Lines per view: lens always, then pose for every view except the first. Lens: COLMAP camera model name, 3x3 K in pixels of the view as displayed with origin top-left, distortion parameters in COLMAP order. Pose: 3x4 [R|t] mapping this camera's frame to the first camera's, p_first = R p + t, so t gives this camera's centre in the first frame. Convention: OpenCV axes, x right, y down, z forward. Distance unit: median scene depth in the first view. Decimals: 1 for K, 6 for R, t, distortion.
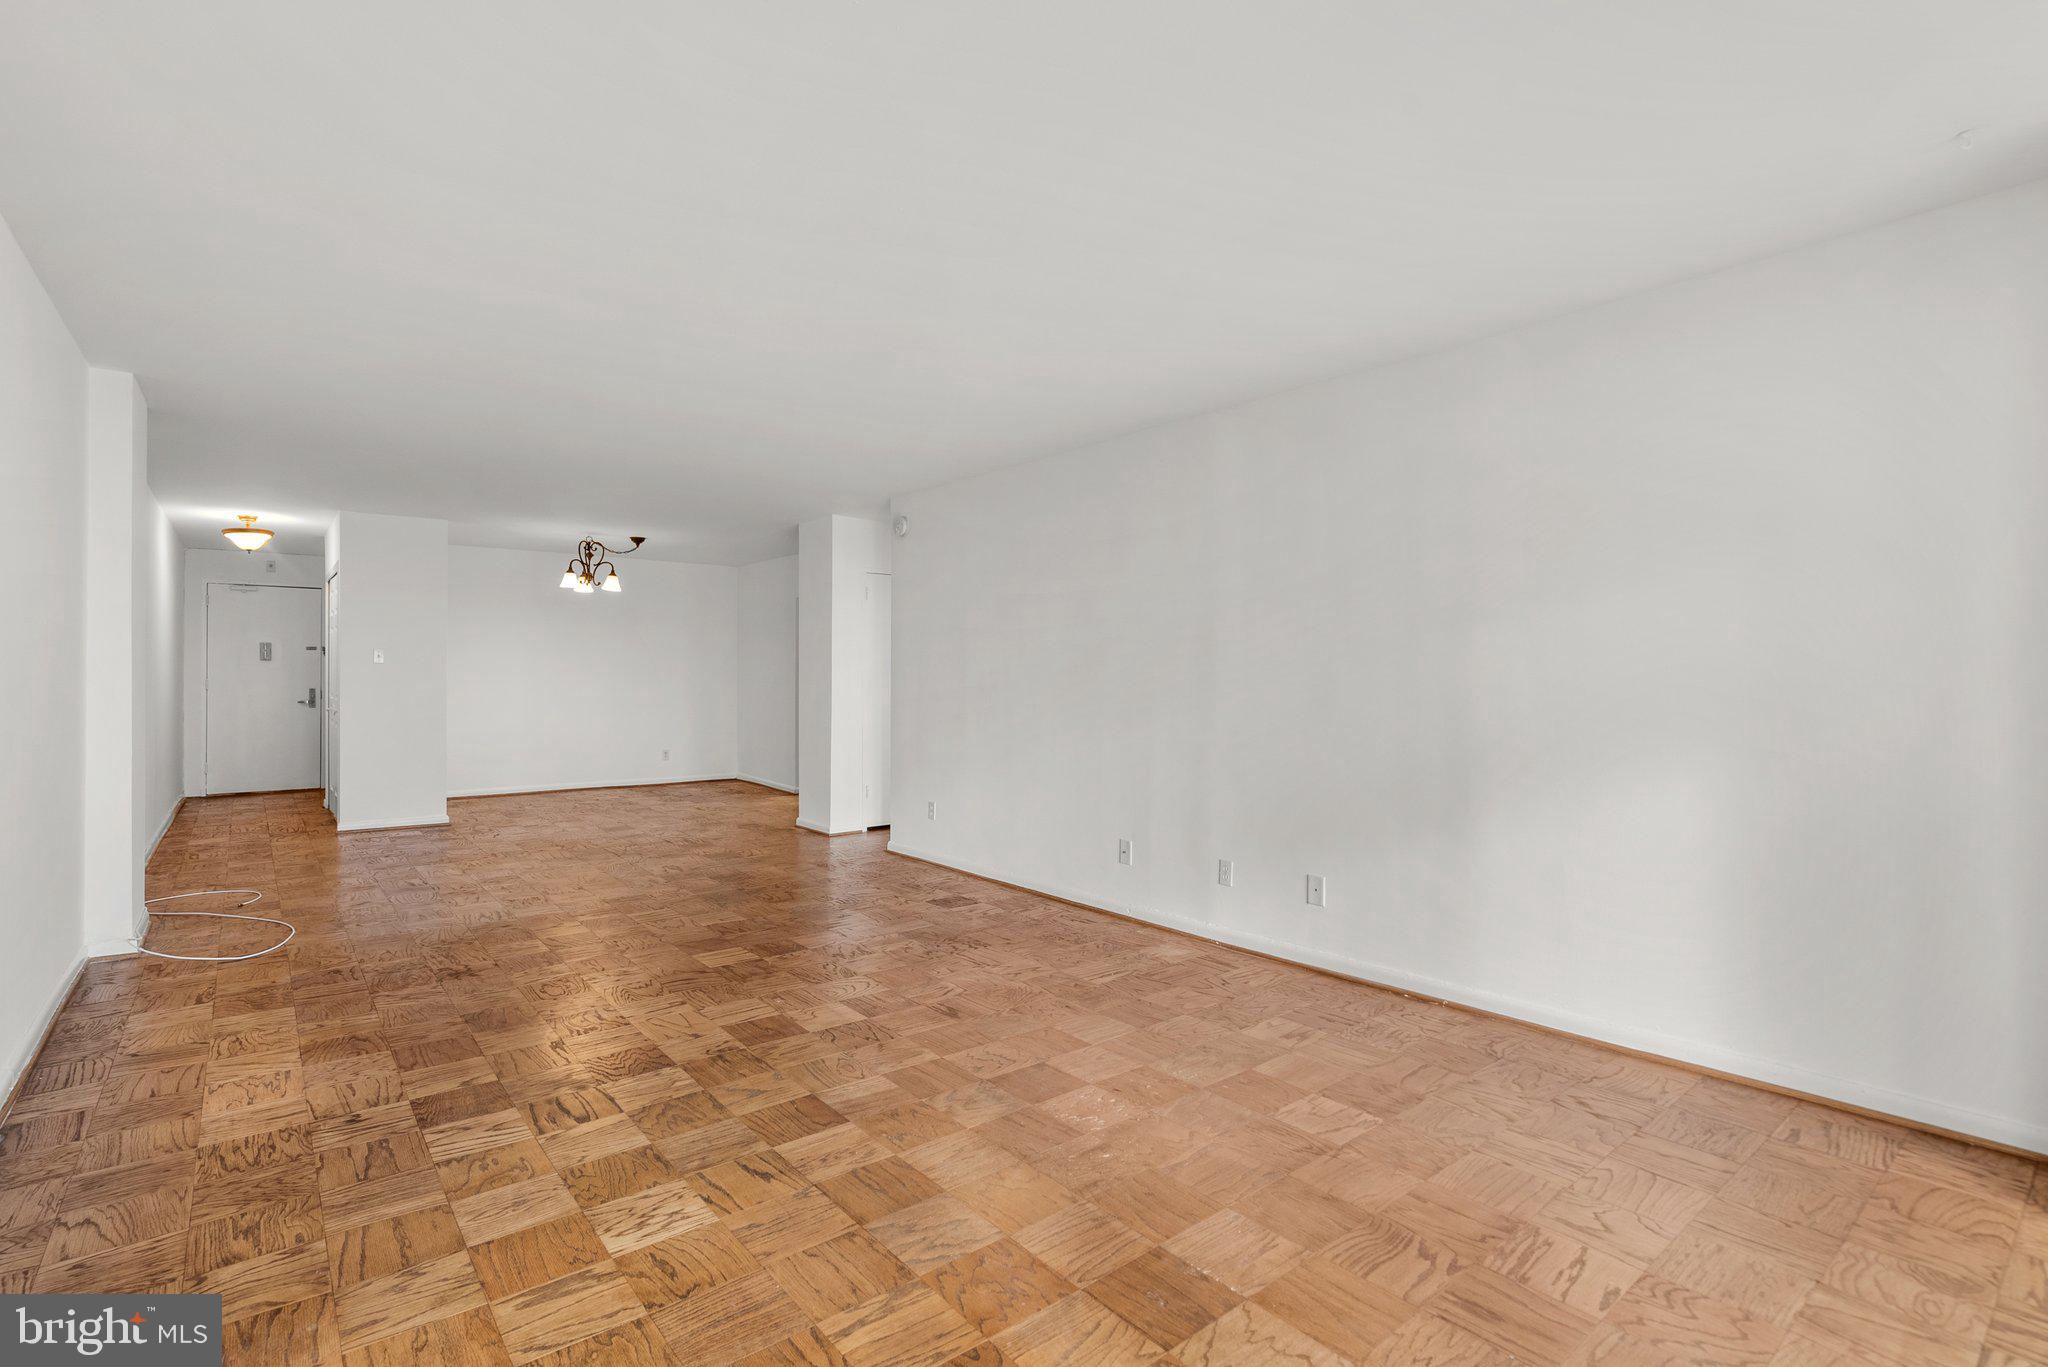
lens RADIAL K [[947.5, 0, 1013.9], [0, 947.5, 667.6], [0, 0, 1]] dist [-0.011937, 0.008621]
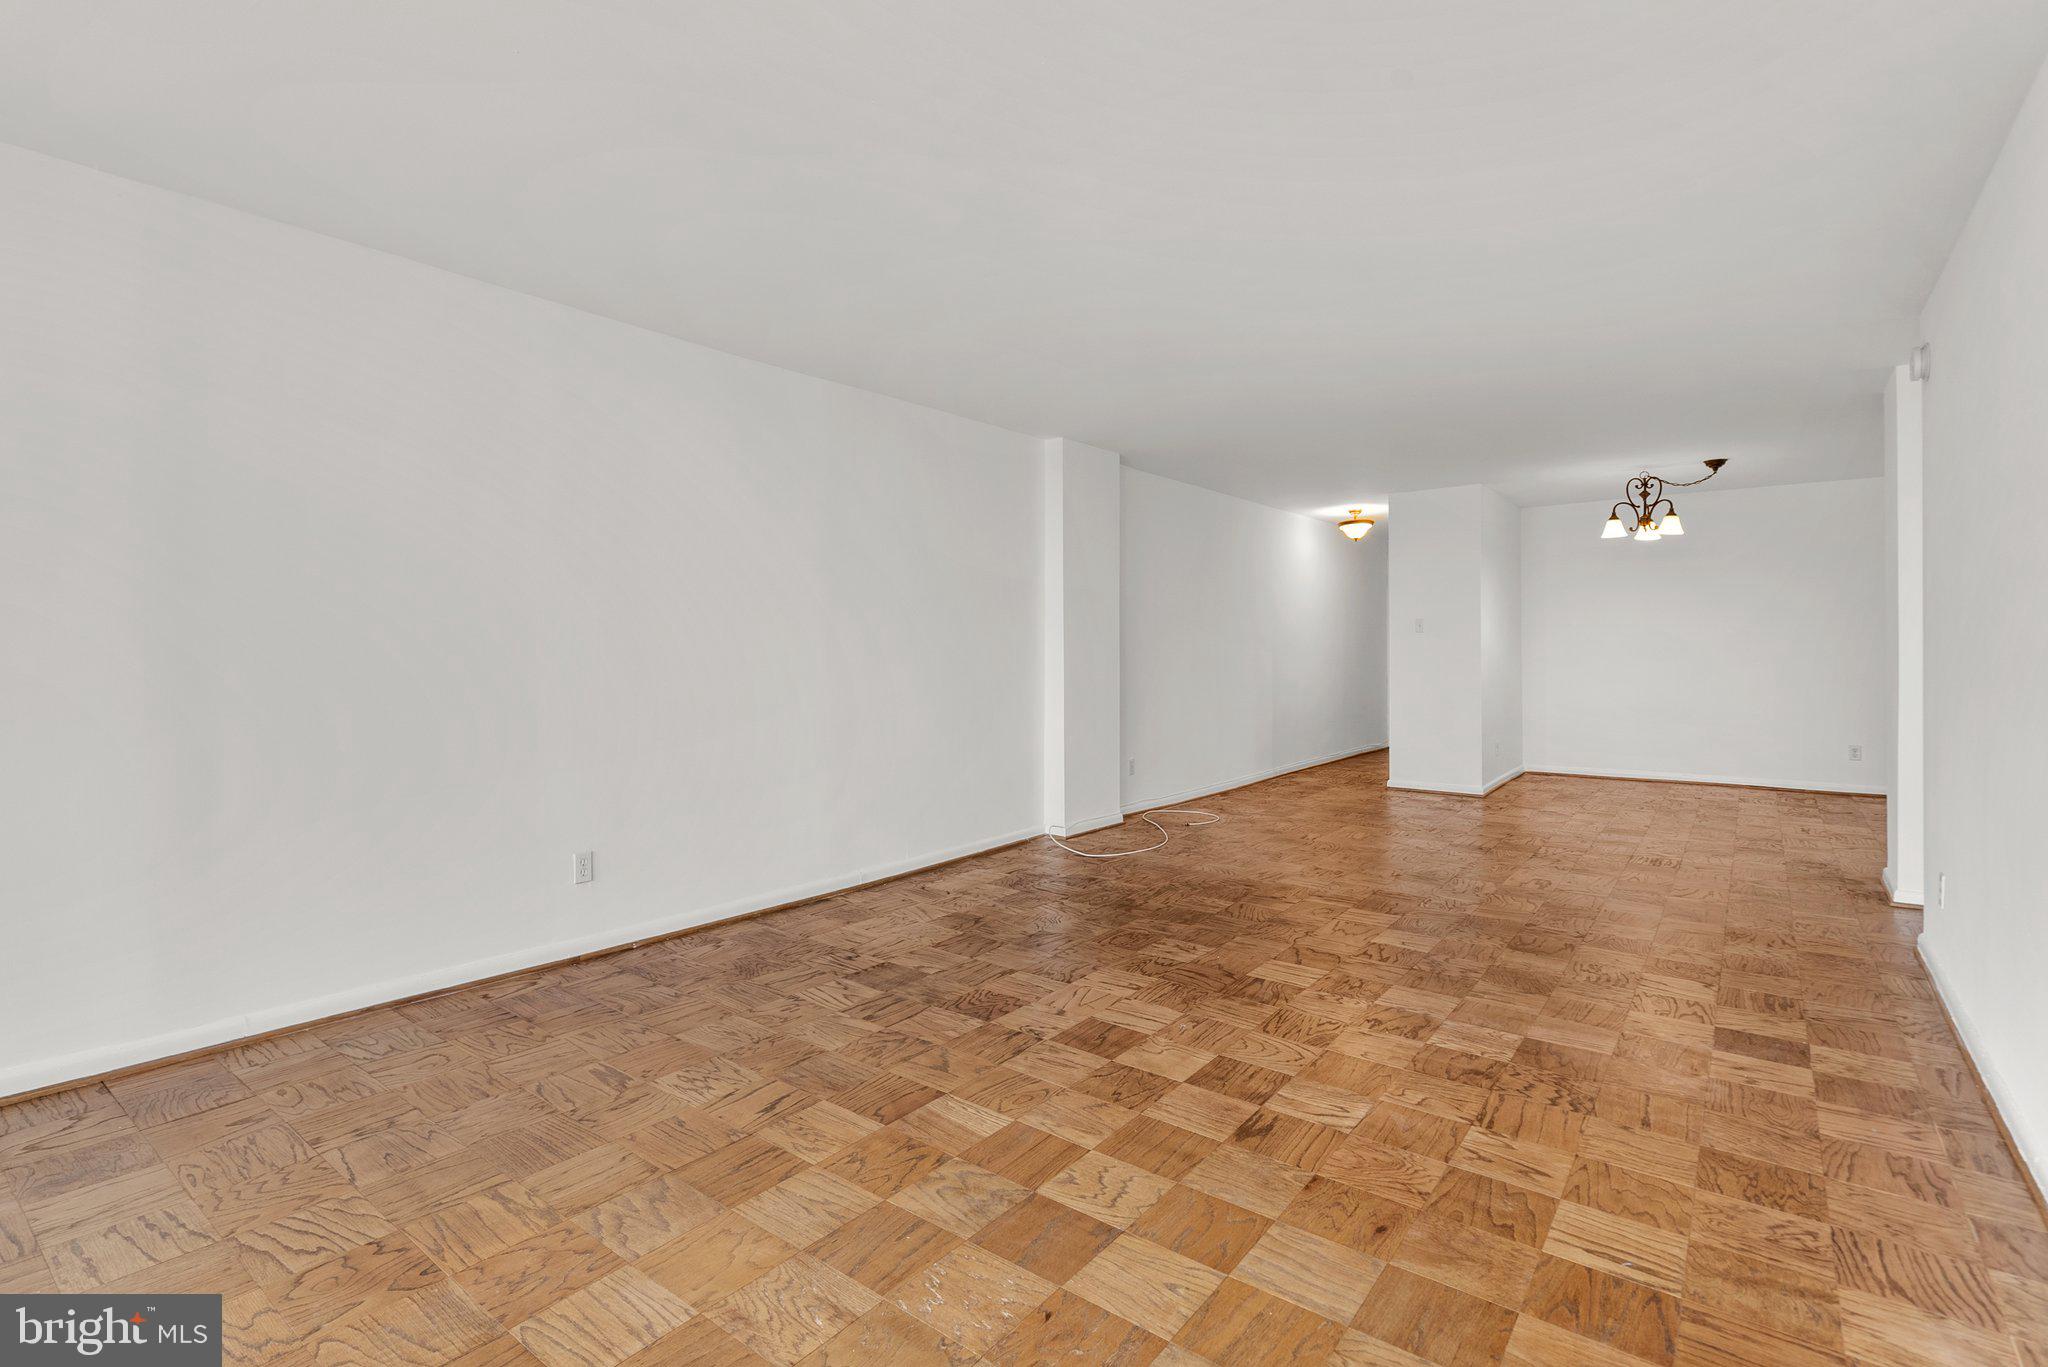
lens RADIAL K [[953.1, 0, 1013.5], [0, 953.1, 688.7], [0, 0, 1]] dist [-0.005664, 0.007910]
pose [[0.232775, 0.036447, -0.971847, 0.595582], [0.016607, 0.999003, 0.041443, 0.013287], [0.972389, -0.025786, 0.231938, 0.731180]]
